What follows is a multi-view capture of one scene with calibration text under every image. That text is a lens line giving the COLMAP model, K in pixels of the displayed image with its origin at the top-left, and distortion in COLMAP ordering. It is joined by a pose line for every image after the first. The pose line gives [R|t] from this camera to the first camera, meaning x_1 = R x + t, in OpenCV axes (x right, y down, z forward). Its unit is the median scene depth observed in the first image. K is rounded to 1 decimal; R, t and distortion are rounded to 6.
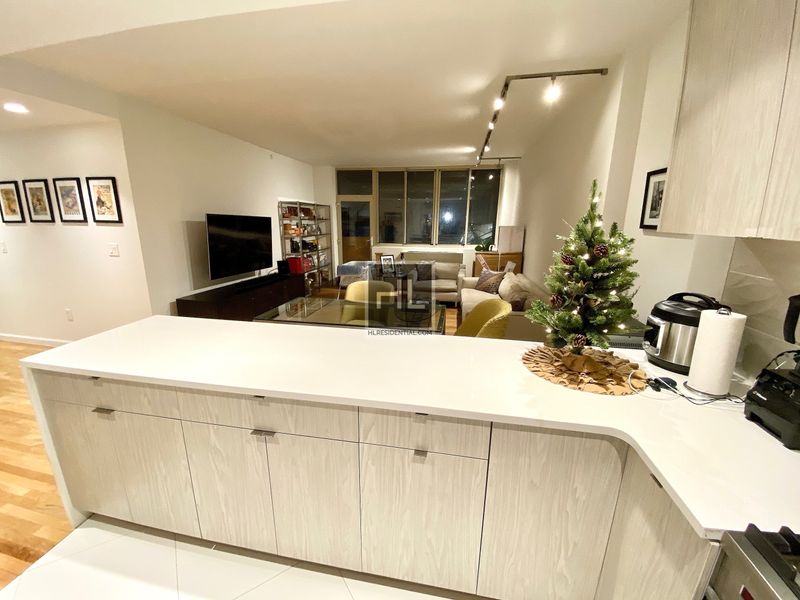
lens RADIAL K [[321.8, 0, 400.0], [0, 321.8, 300.0], [0, 0, 1]] dist [0.001197, -0.011995]
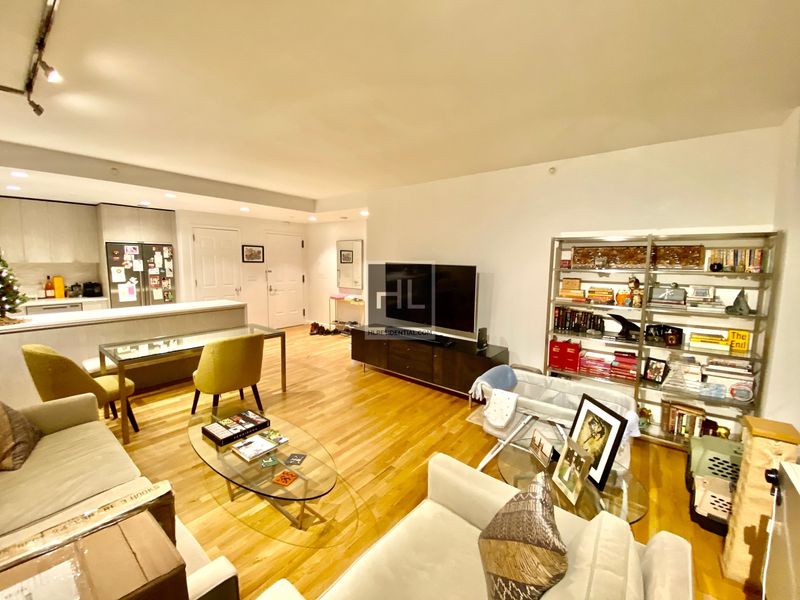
lens RADIAL K [[321.8, 0, 400.0], [0, 321.8, 300.0], [0, 0, 1]] dist [0.001197, -0.011995]
pose [[-0.465250, 0.091931, -0.880392, 0.321411], [-0.227993, 0.948590, 0.219537, -0.300614], [0.855313, 0.302863, -0.420372, 1.164931]]
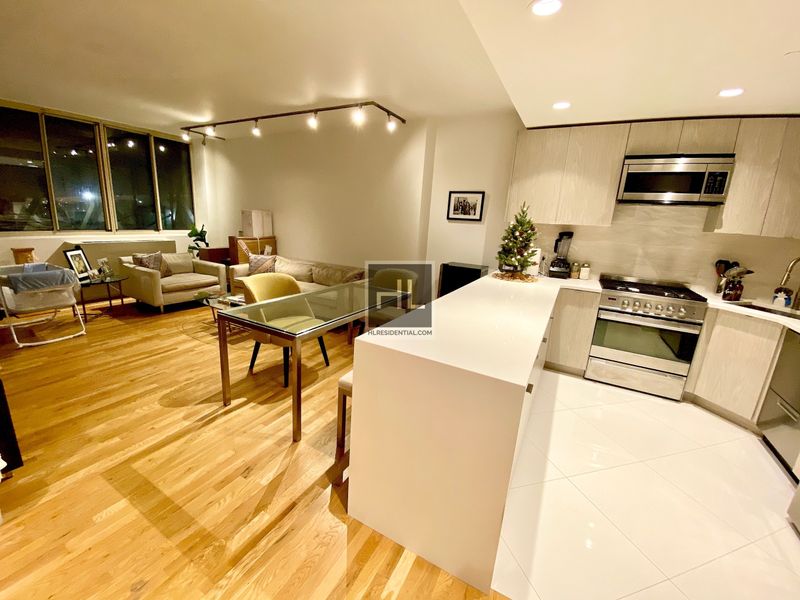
lens RADIAL K [[327.0, 0, 389.0], [0, 327.0, 298.3], [0, 0, 1]] dist [0.000943, -0.013031]
pose [[0.343182, -0.208579, 0.915817, -0.529468], [0.168410, 0.972895, 0.158471, -0.053468], [-0.924047, 0.099849, 0.369007, 0.259640]]
